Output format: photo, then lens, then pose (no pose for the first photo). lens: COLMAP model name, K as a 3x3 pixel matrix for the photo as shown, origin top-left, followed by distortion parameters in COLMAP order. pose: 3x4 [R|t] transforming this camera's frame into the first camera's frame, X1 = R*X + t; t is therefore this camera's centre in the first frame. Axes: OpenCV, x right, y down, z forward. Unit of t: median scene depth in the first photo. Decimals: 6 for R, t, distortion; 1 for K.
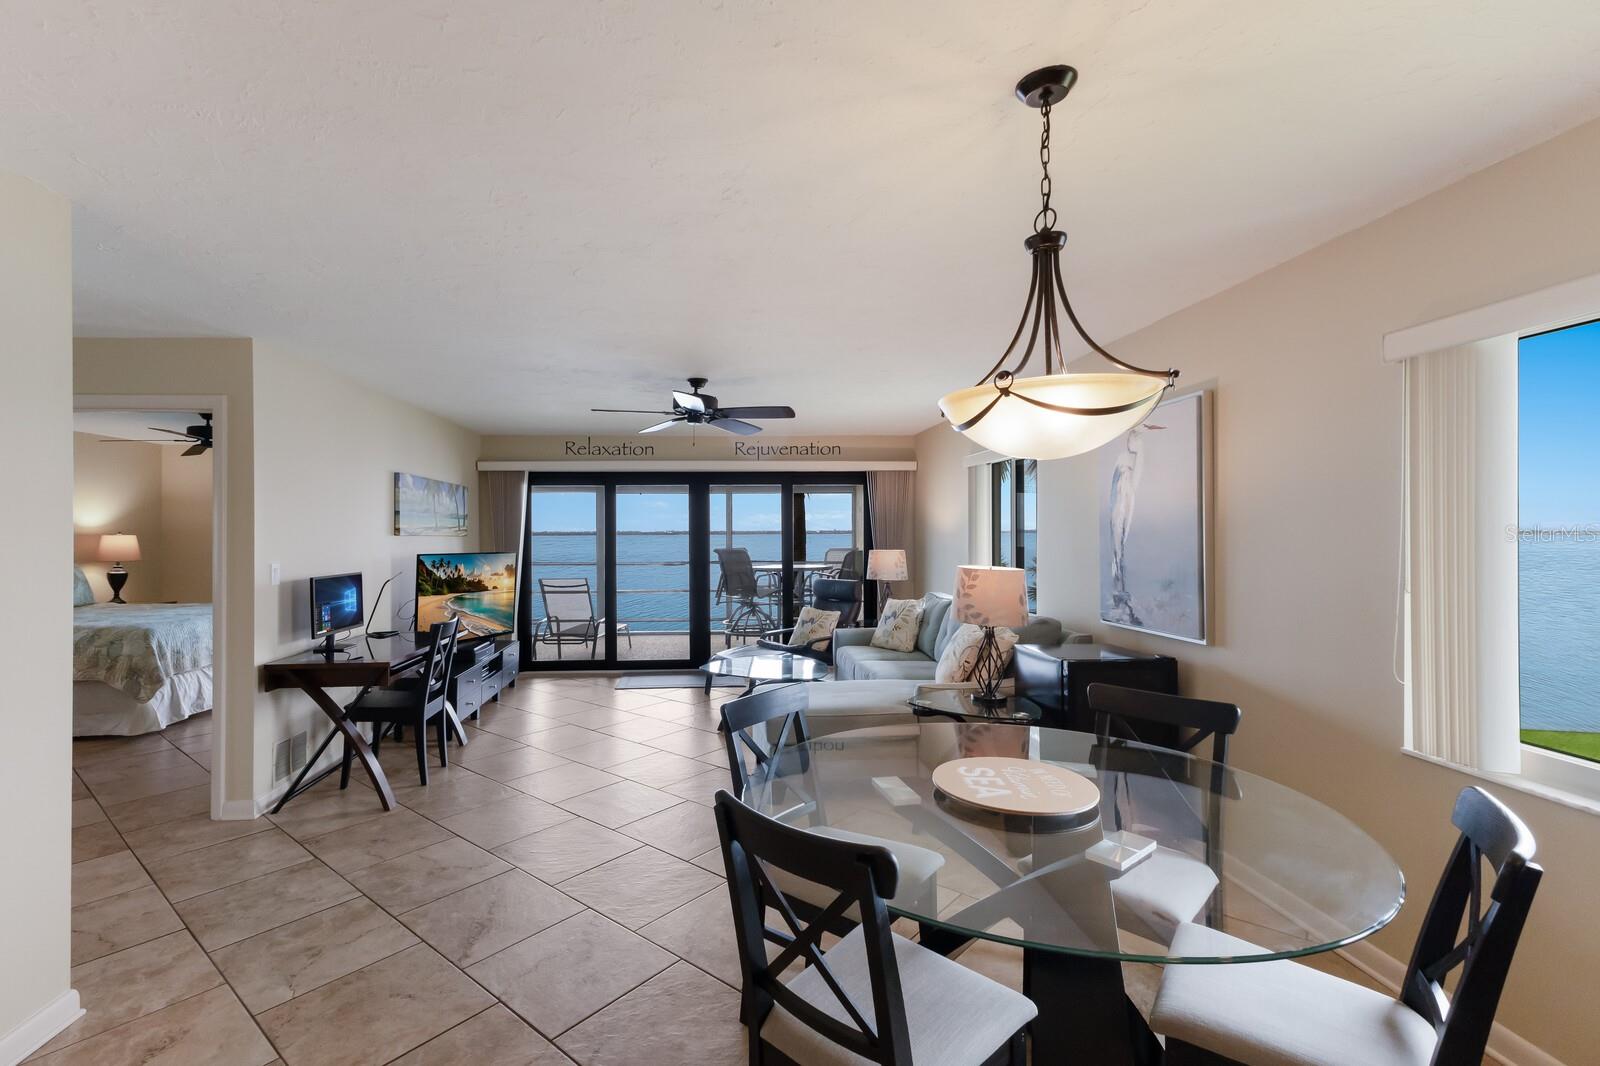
lens RADIAL K [[722.0, 0, 747.0], [0, 722.0, 527.5], [0, 0, 1]] dist [0.004328, -0.004253]
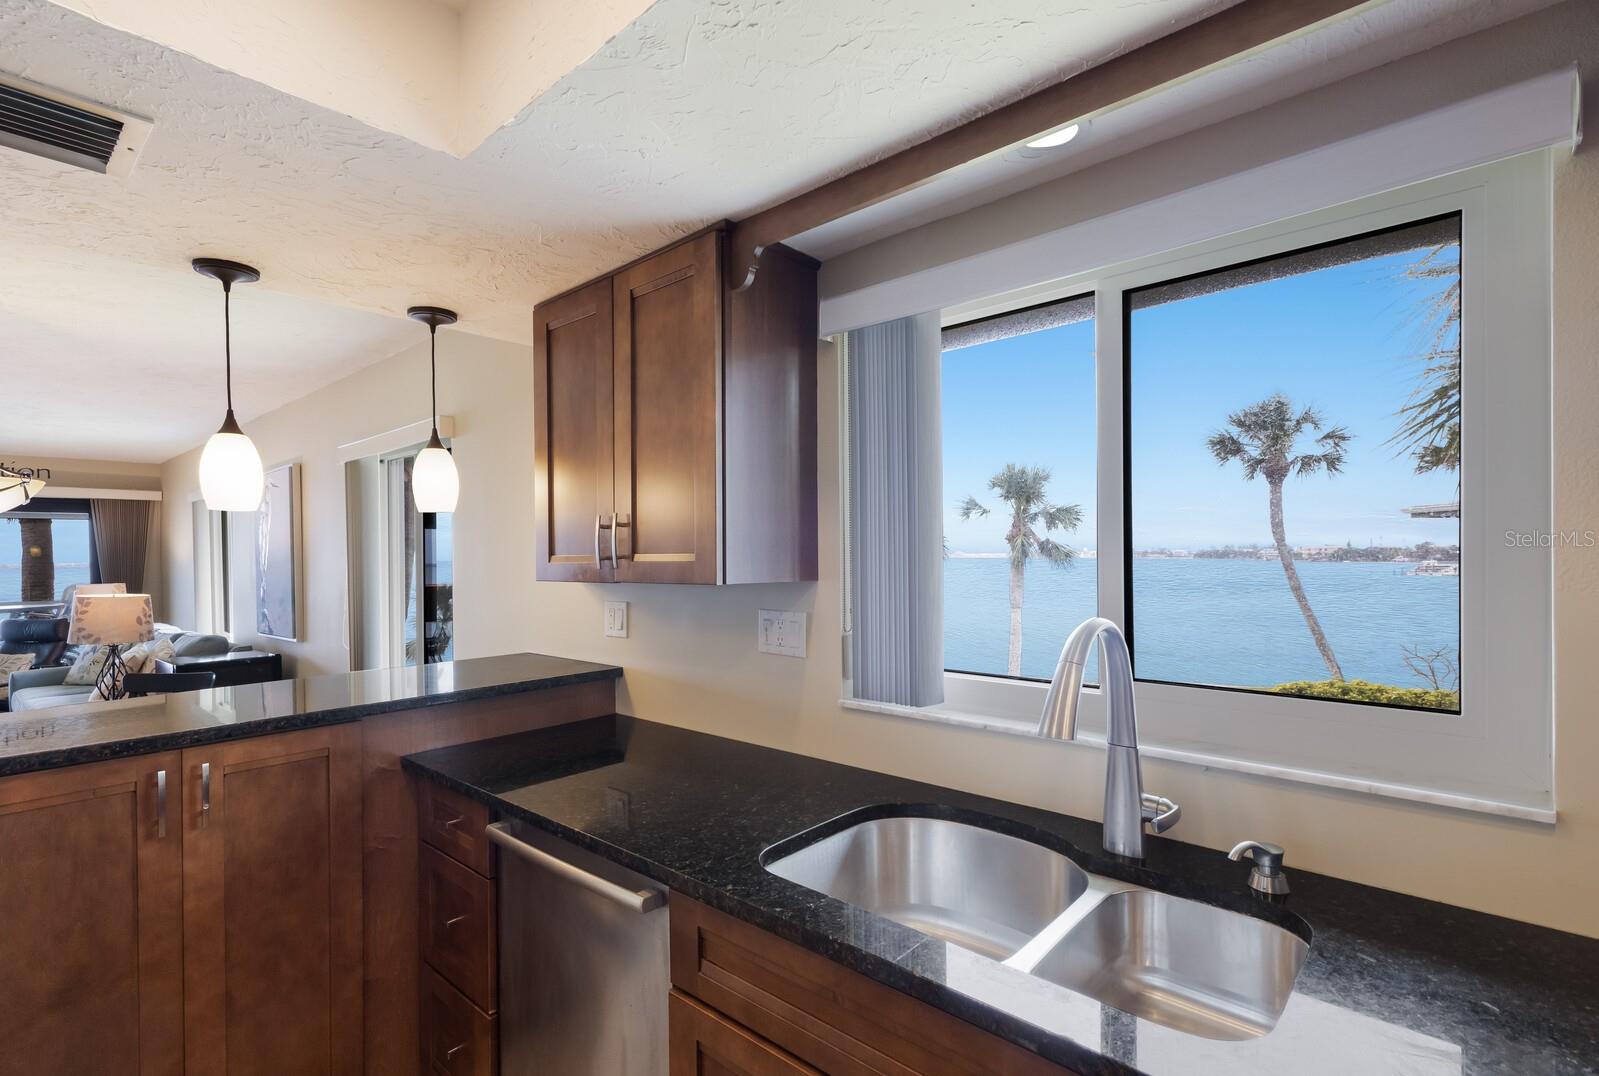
lens RADIAL K [[749.5, 0, 792.8], [0, 749.5, 555.6], [0, 0, 1]] dist [0.012719, -0.002795]
pose [[0.703157, -0.008053, 0.710989, 0.151277], [0.007772, 0.999963, 0.003640, -0.003308], [-0.710992, 0.002967, 0.703194, -0.414983]]
